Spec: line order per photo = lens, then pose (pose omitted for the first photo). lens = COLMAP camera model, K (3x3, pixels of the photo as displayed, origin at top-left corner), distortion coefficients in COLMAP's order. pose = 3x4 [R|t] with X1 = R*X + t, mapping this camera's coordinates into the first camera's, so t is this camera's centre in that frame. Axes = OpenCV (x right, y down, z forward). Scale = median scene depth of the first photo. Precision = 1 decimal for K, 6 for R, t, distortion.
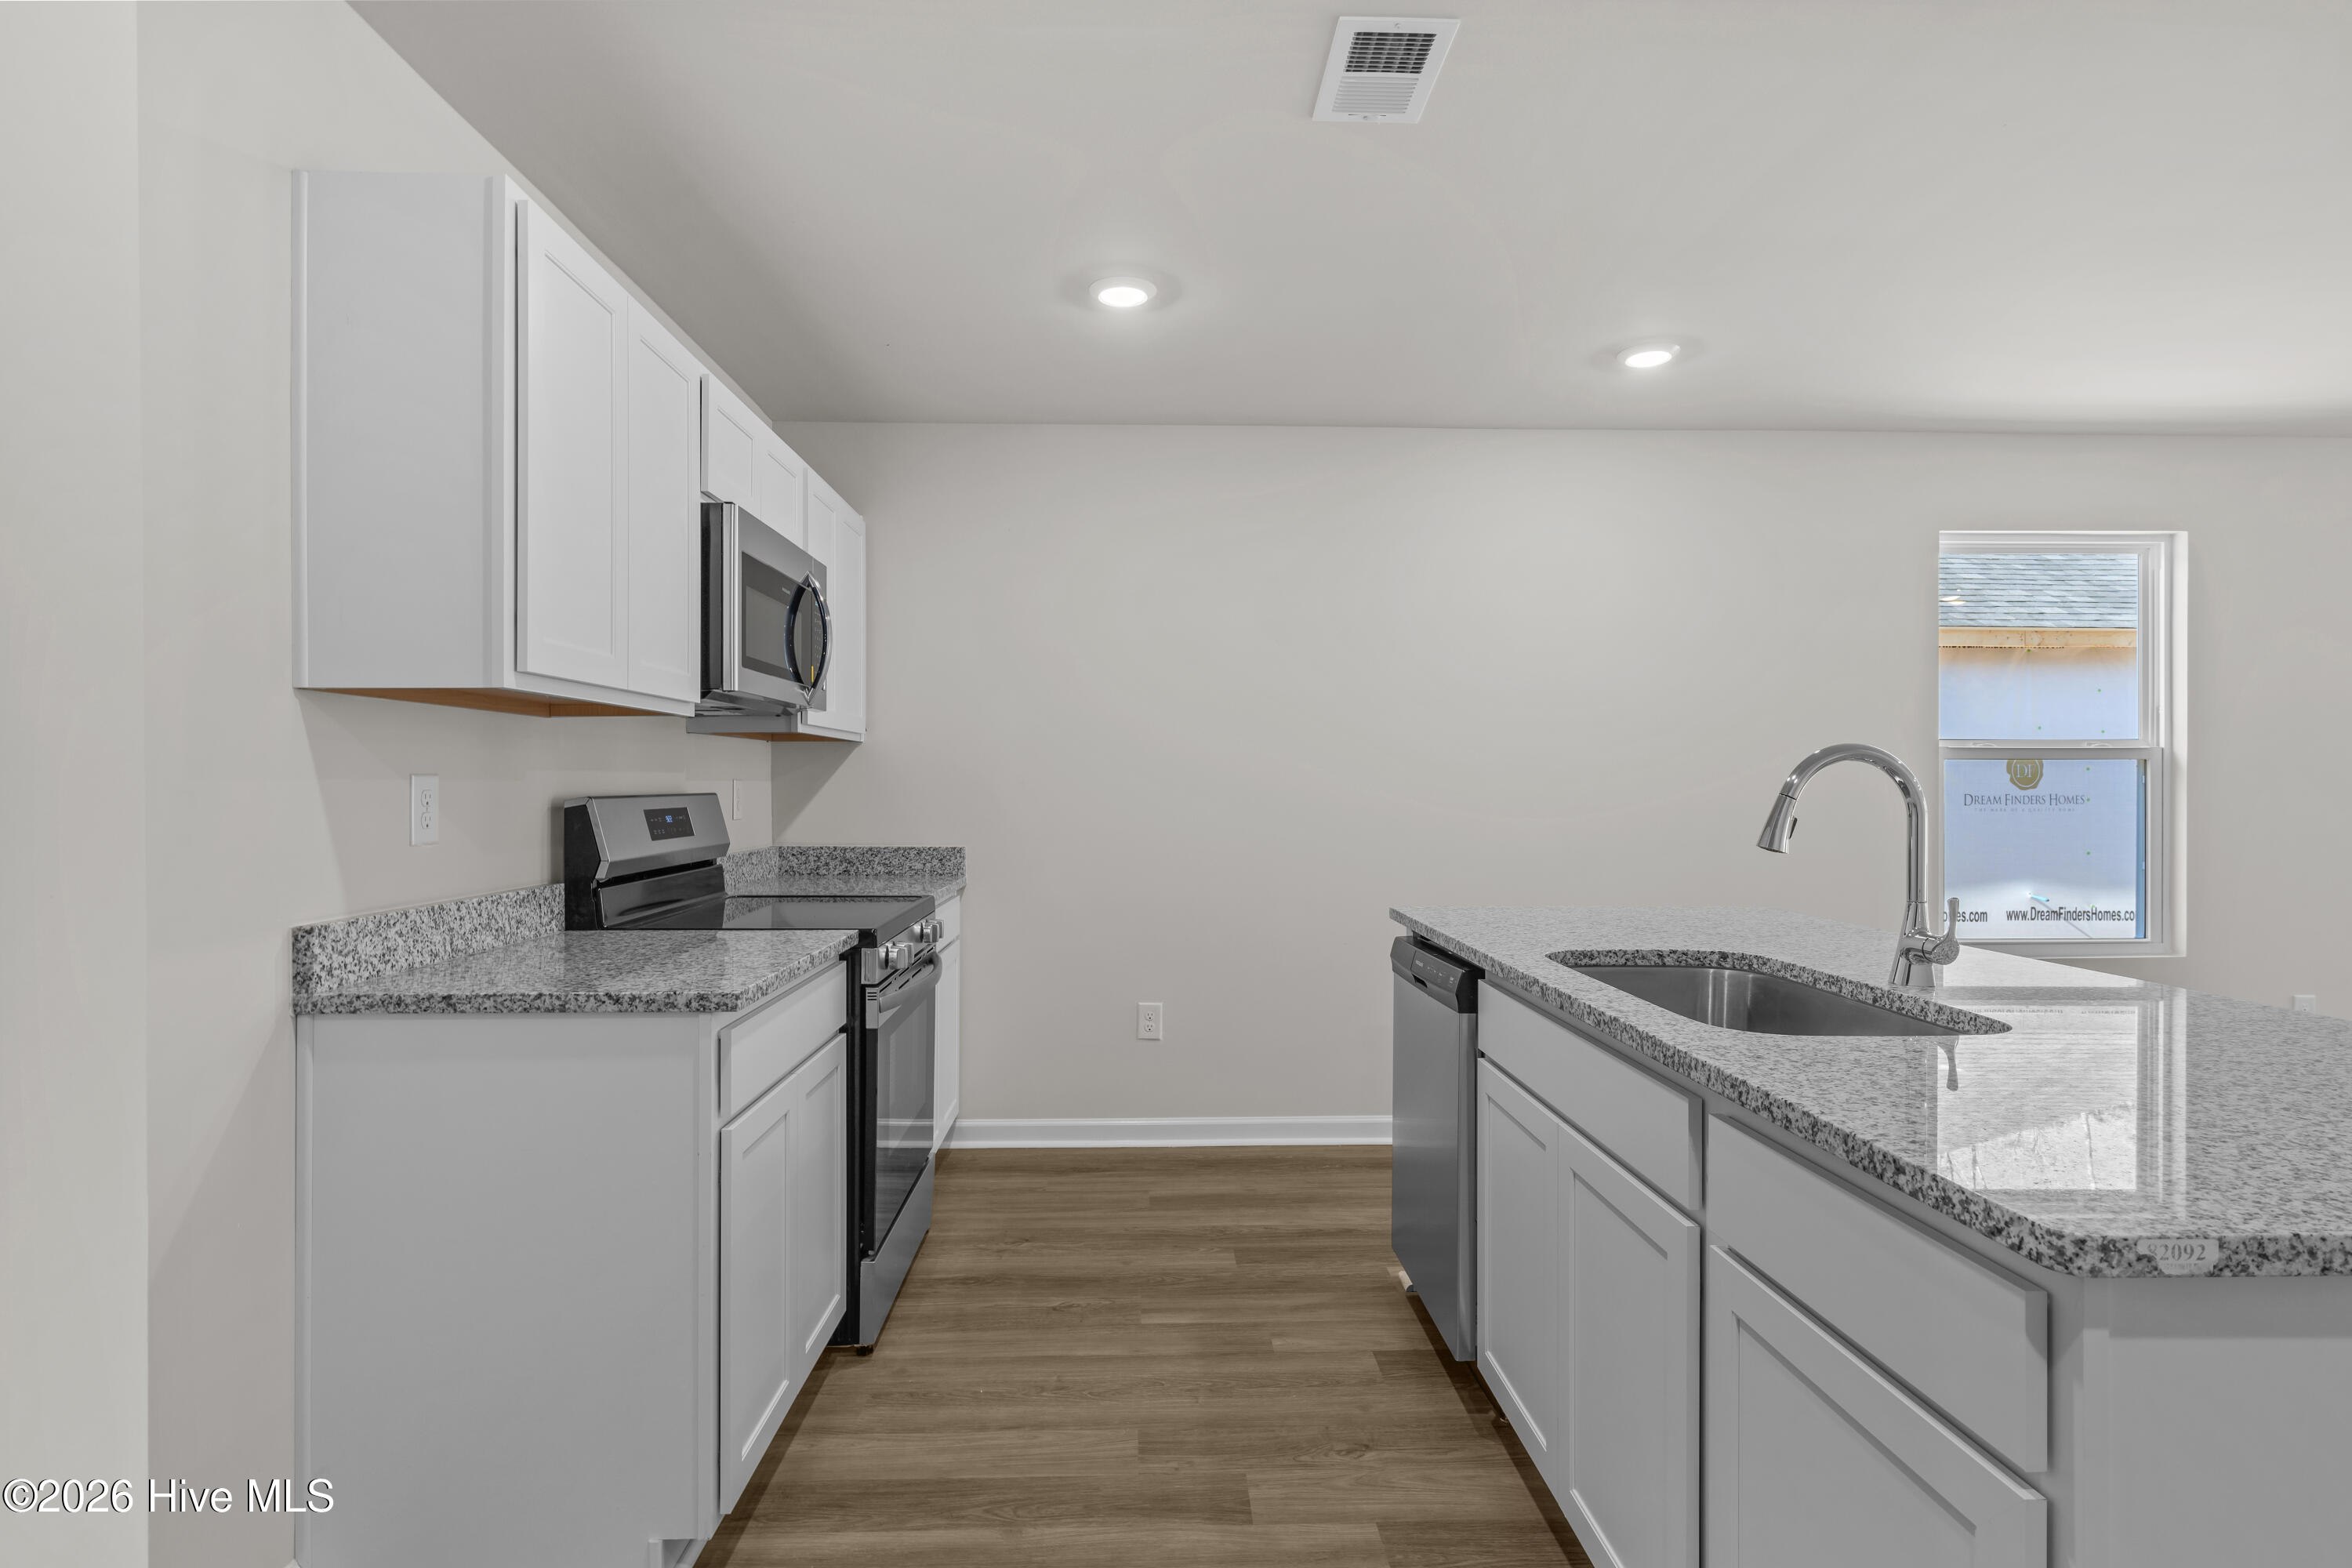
lens RADIAL K [[1238.3, 0, 1180.6], [0, 1238.3, 786.9], [0, 0, 1]] dist [0.001617, -0.000346]
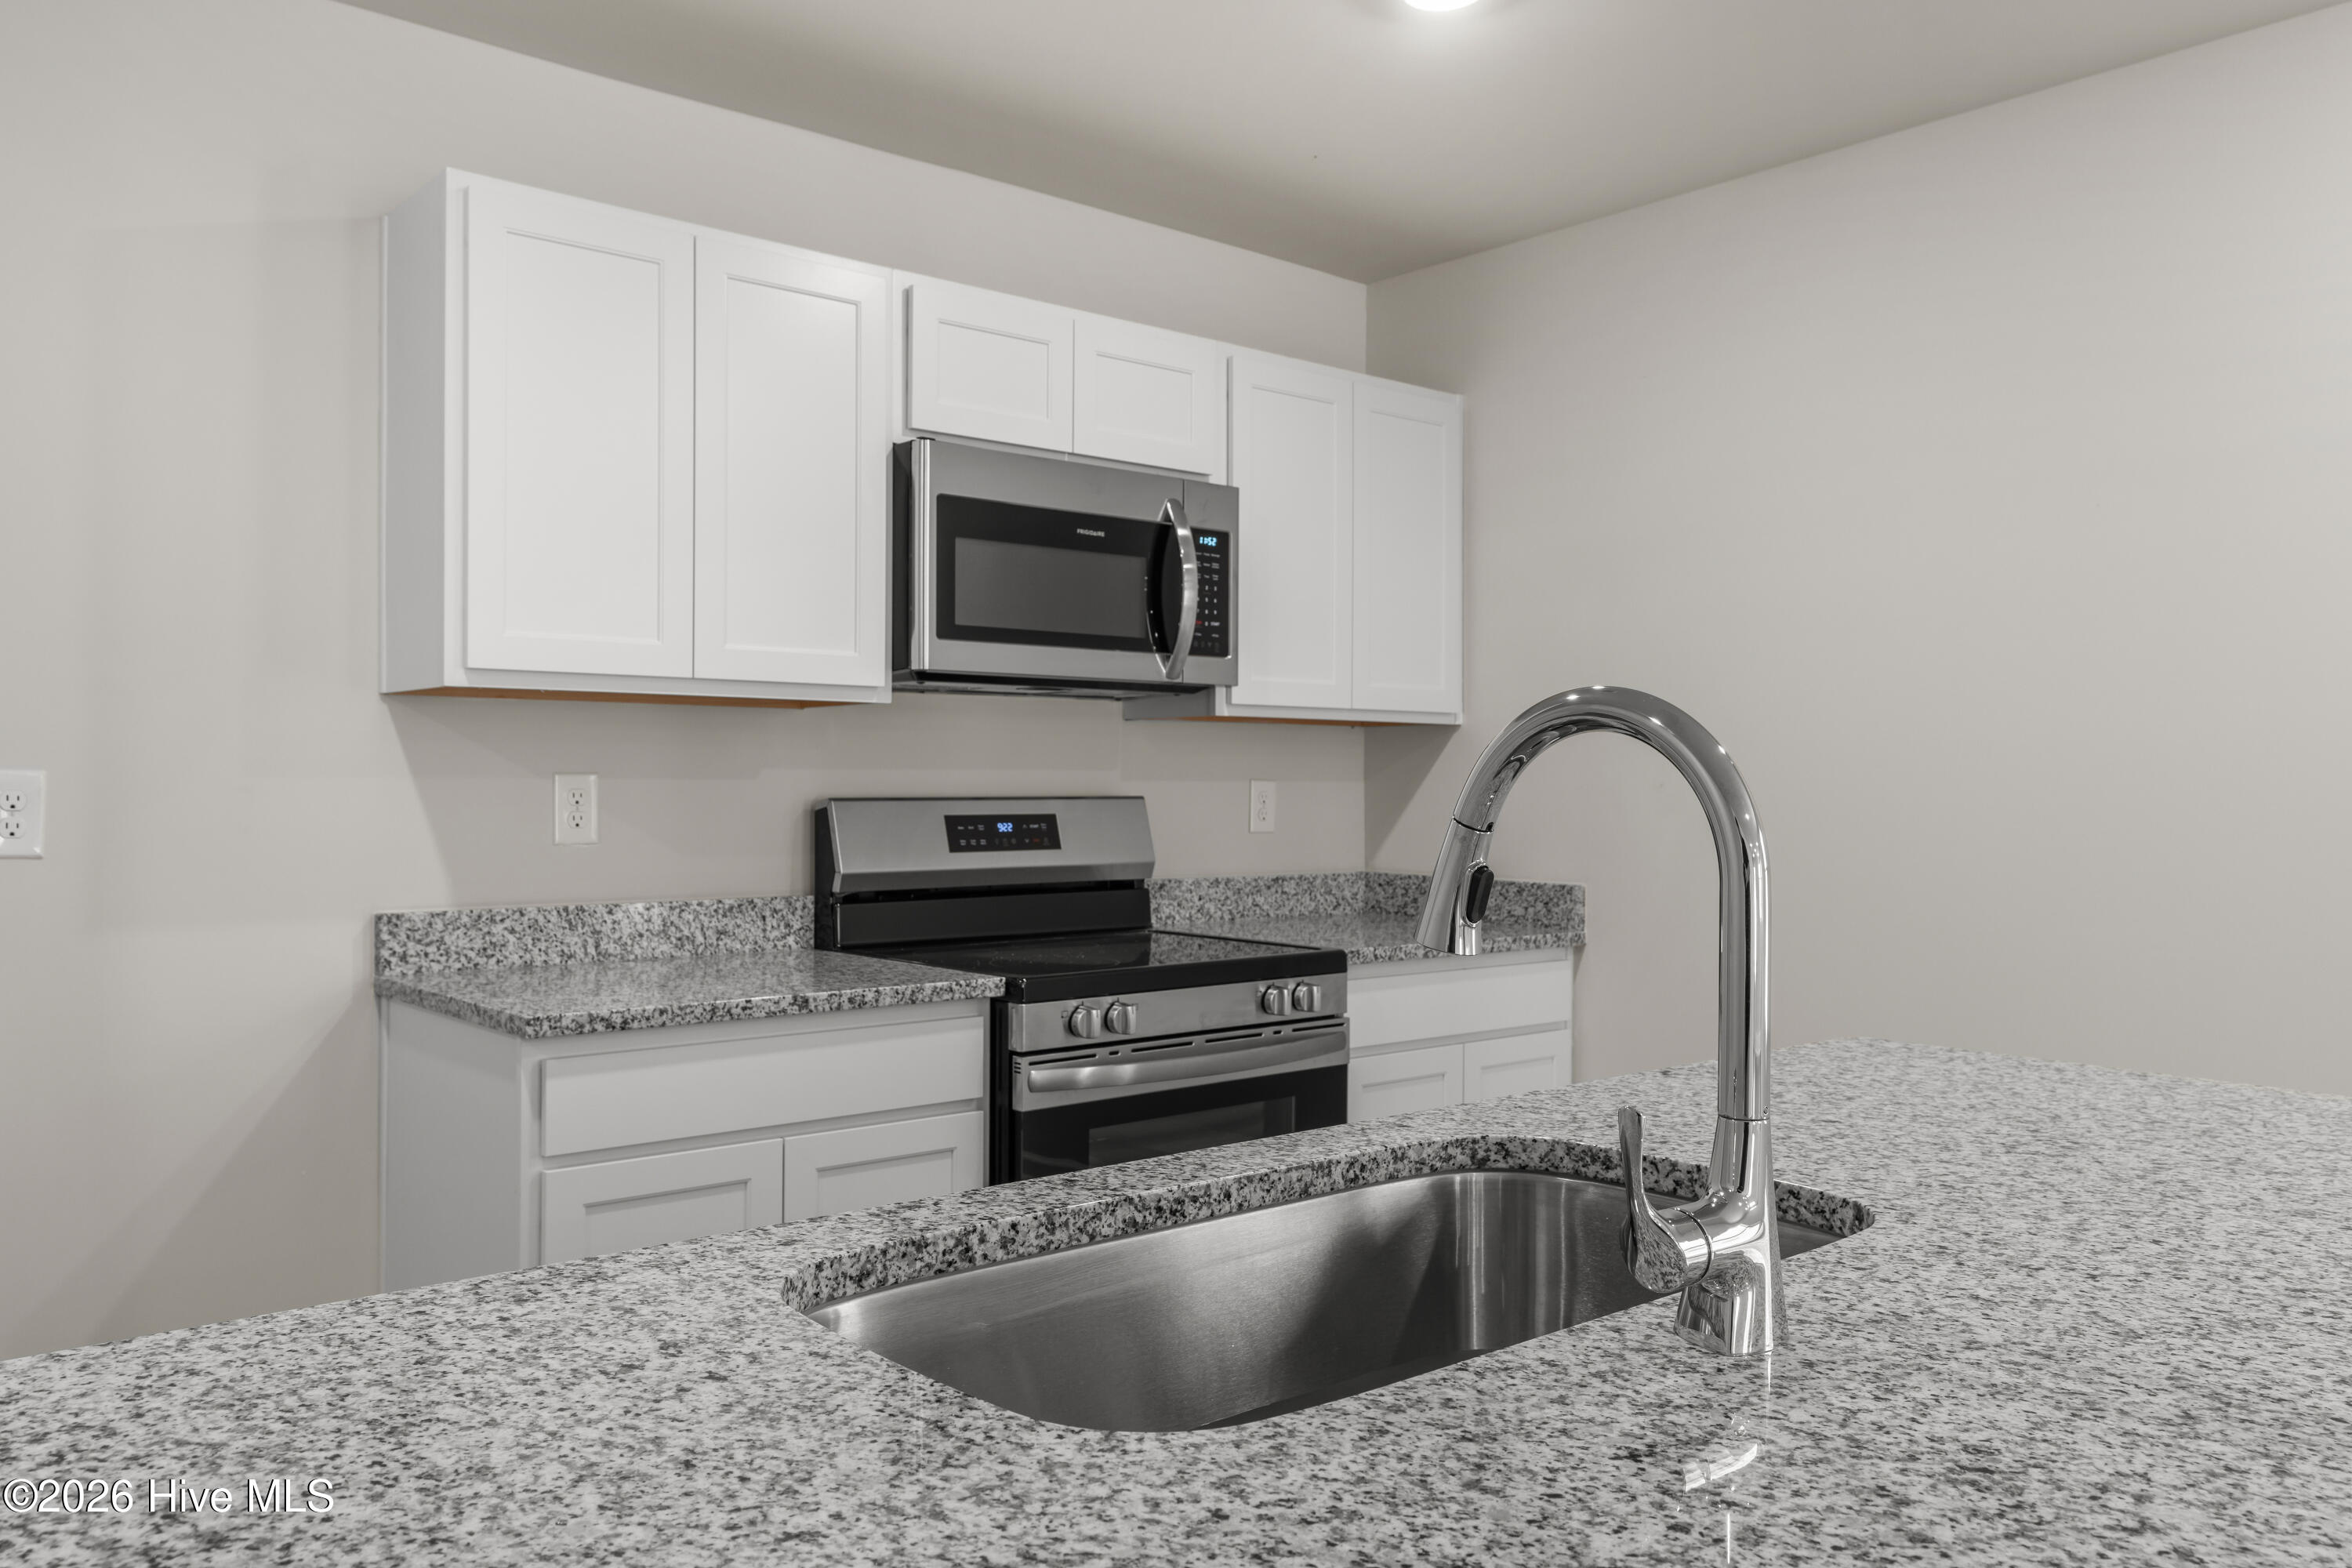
lens RADIAL K [[1864.9, 0, 1173.8], [0, 1864.9, 801.4], [0, 0, 1]] dist [0.002363, 0.001283]
pose [[0.643456, 0.006976, -0.765451, 0.883494], [-0.004479, 0.999976, 0.005348, 0.002358], [0.765470, -0.000013, 0.643472, 0.433168]]
